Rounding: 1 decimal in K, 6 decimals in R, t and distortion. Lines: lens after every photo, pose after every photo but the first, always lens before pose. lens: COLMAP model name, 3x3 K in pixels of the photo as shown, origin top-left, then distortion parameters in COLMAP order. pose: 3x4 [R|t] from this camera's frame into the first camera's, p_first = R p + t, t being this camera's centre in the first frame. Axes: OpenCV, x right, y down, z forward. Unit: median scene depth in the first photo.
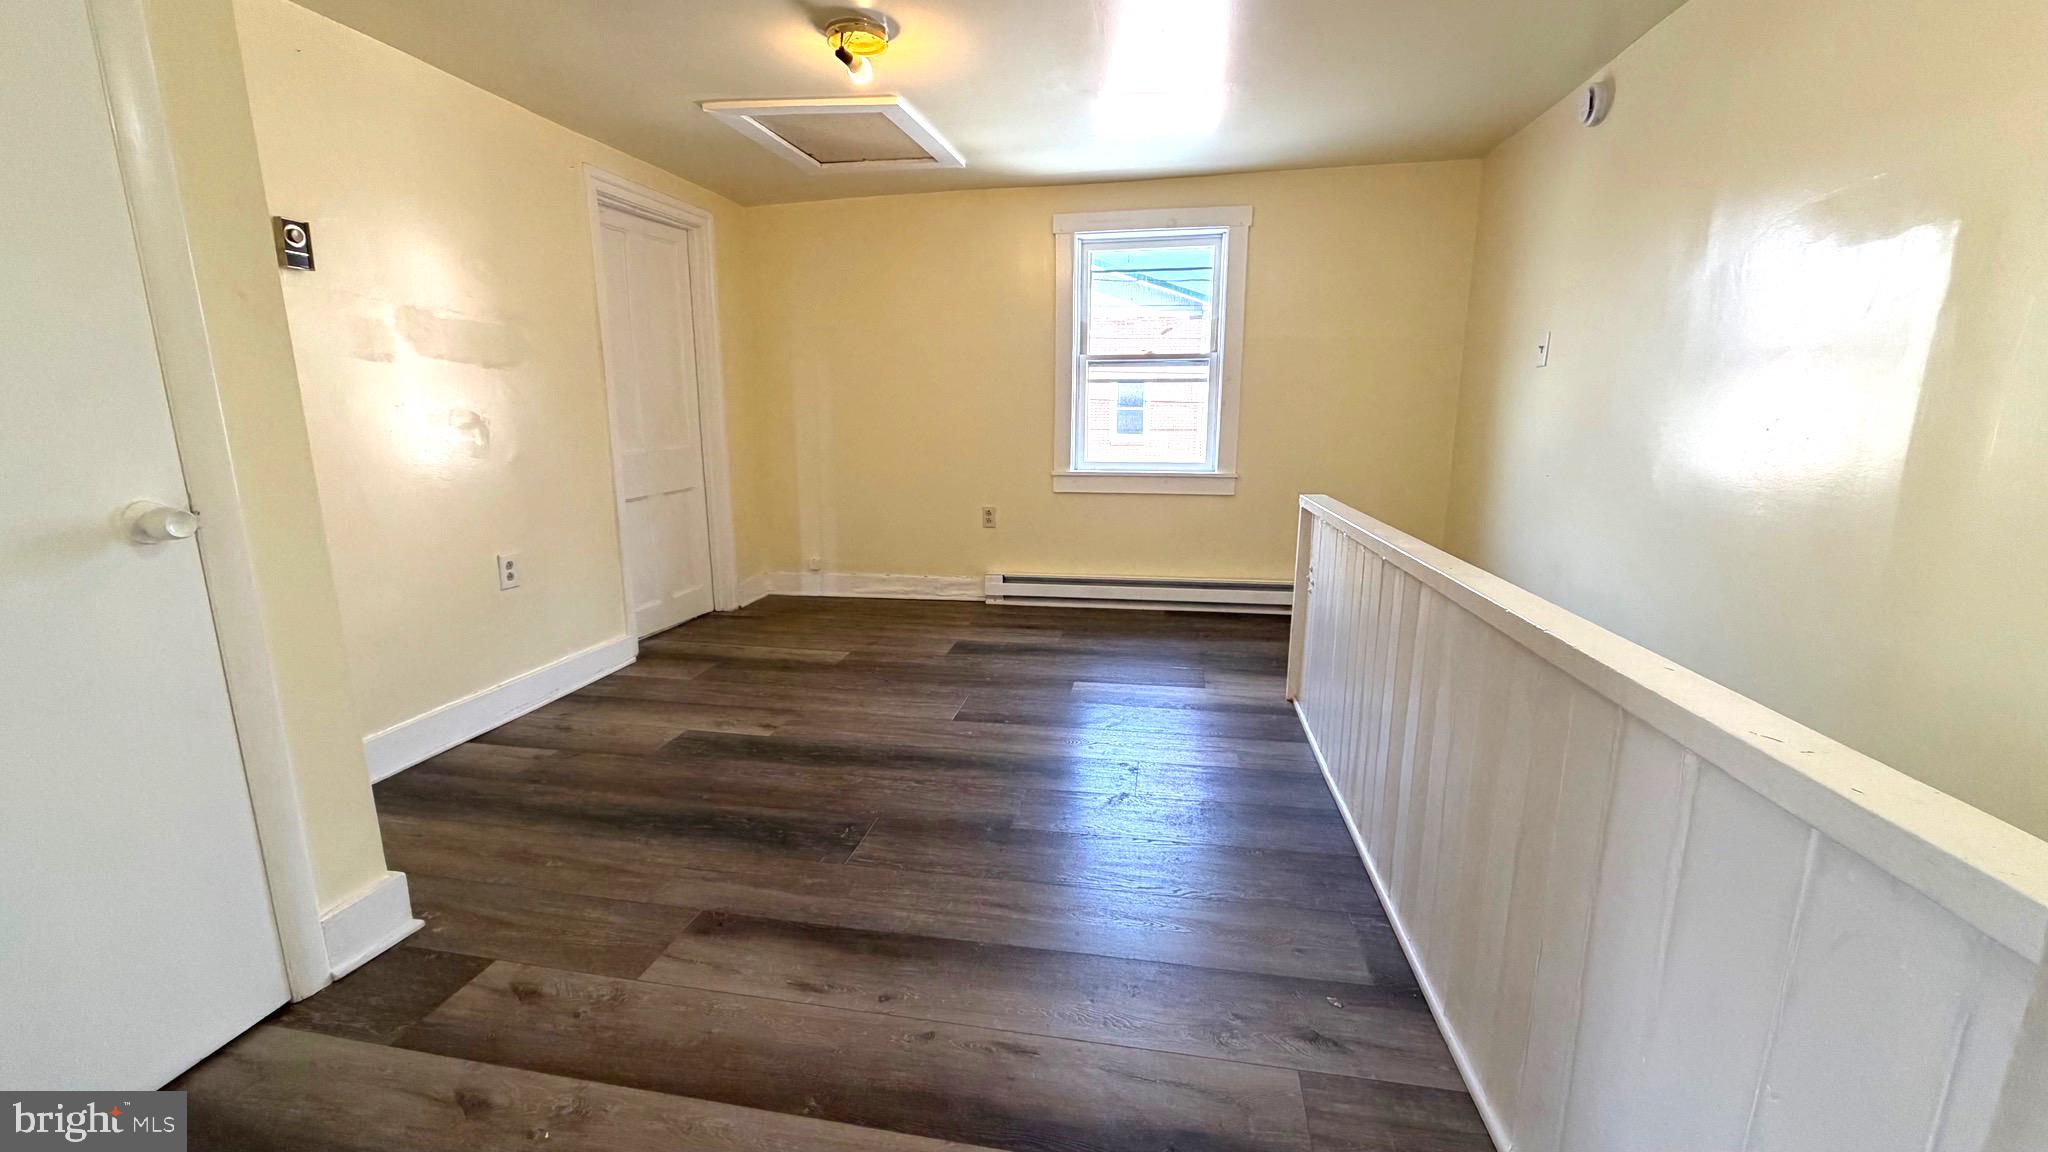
lens RADIAL K [[809.4, 0, 1010.3], [0, 809.4, 578.0], [0, 0, 1]] dist [0.000311, 0.000148]
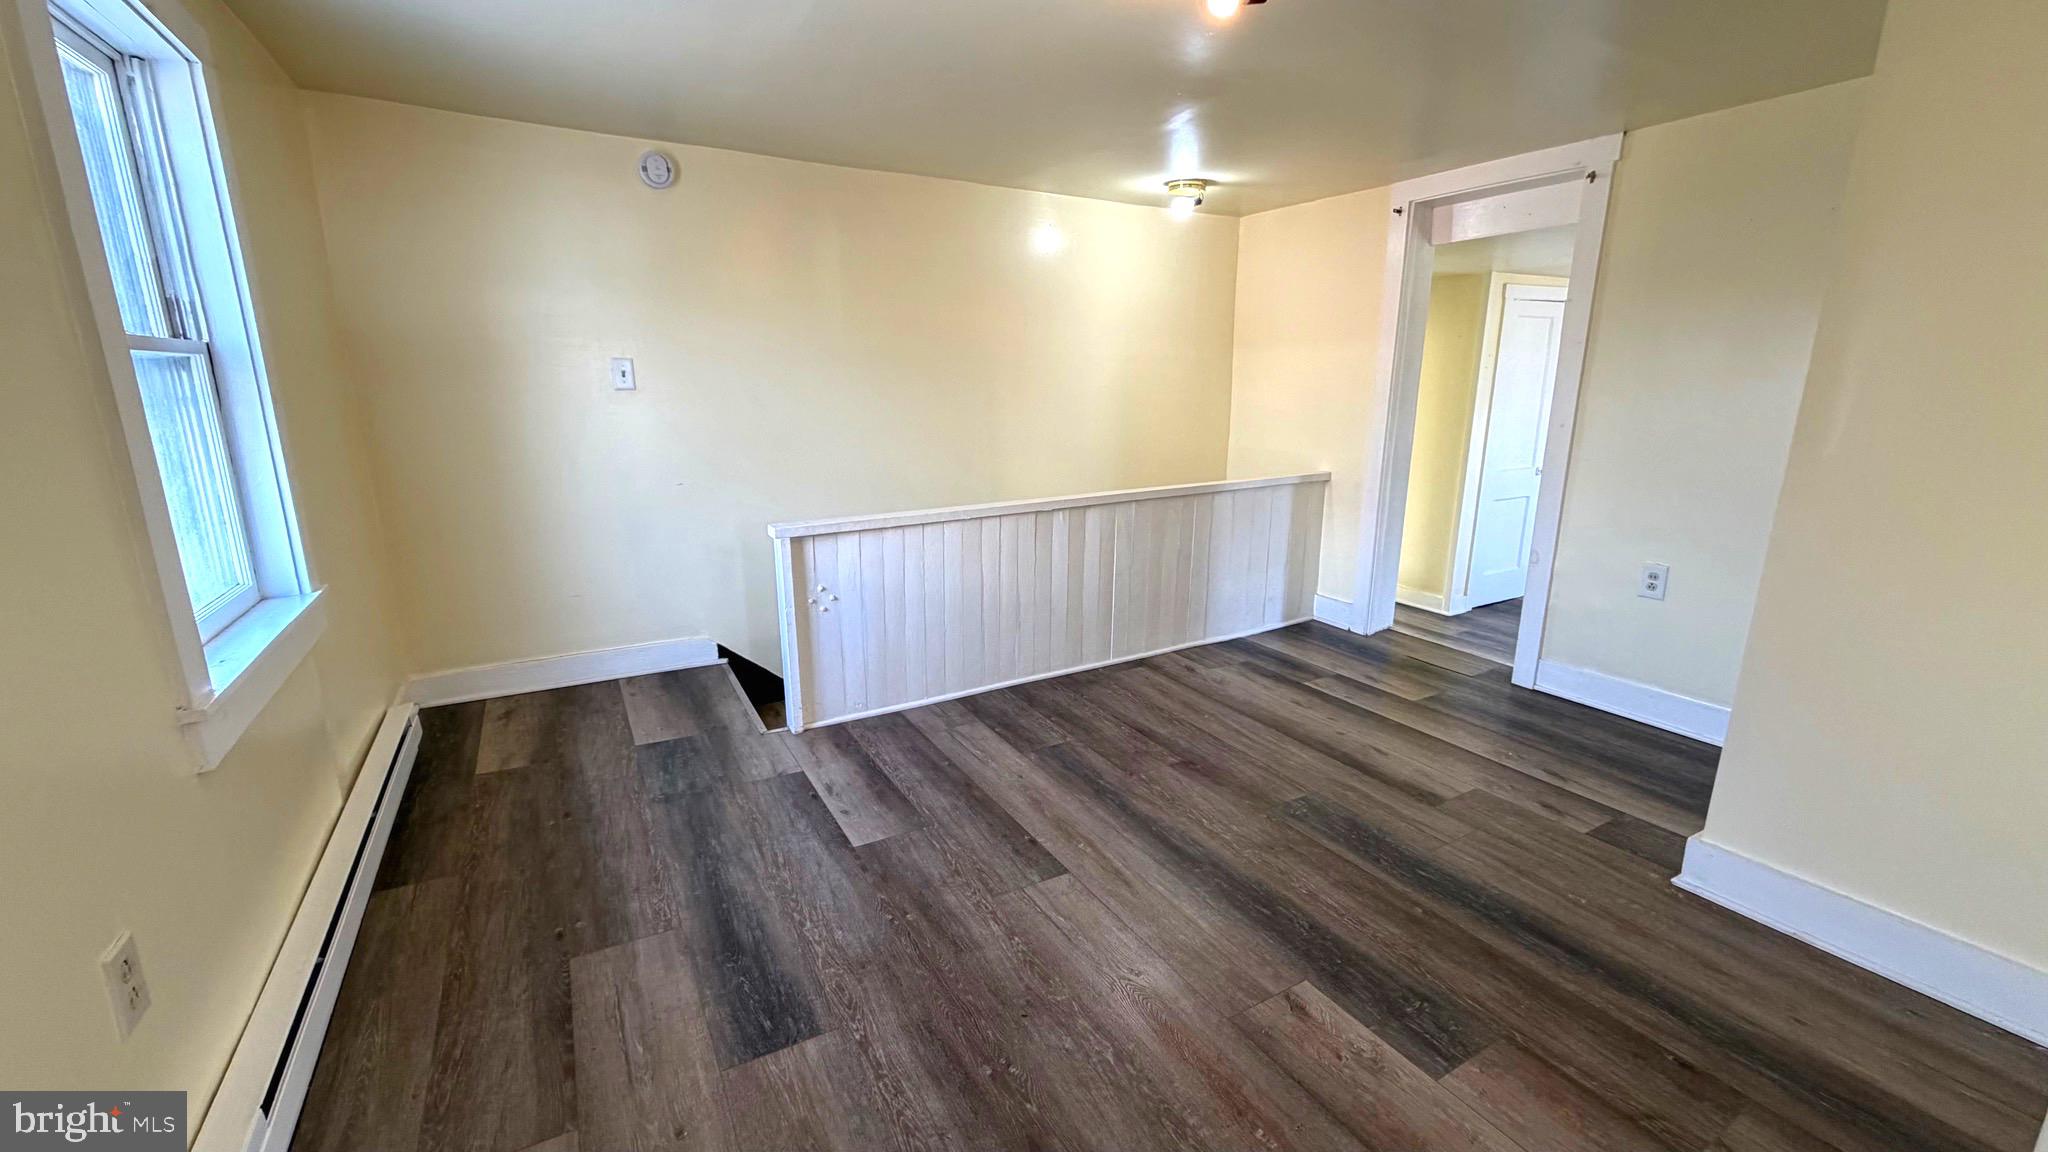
lens RADIAL K [[809.4, 0, 1010.3], [0, 809.4, 578.0], [0, 0, 1]] dist [0.000311, 0.000148]
pose [[-0.648556, -0.182464, 0.738974, -0.687915], [0.160316, 0.916321, 0.366954, -0.458341], [-0.744093, 0.356460, -0.565033, 1.739171]]
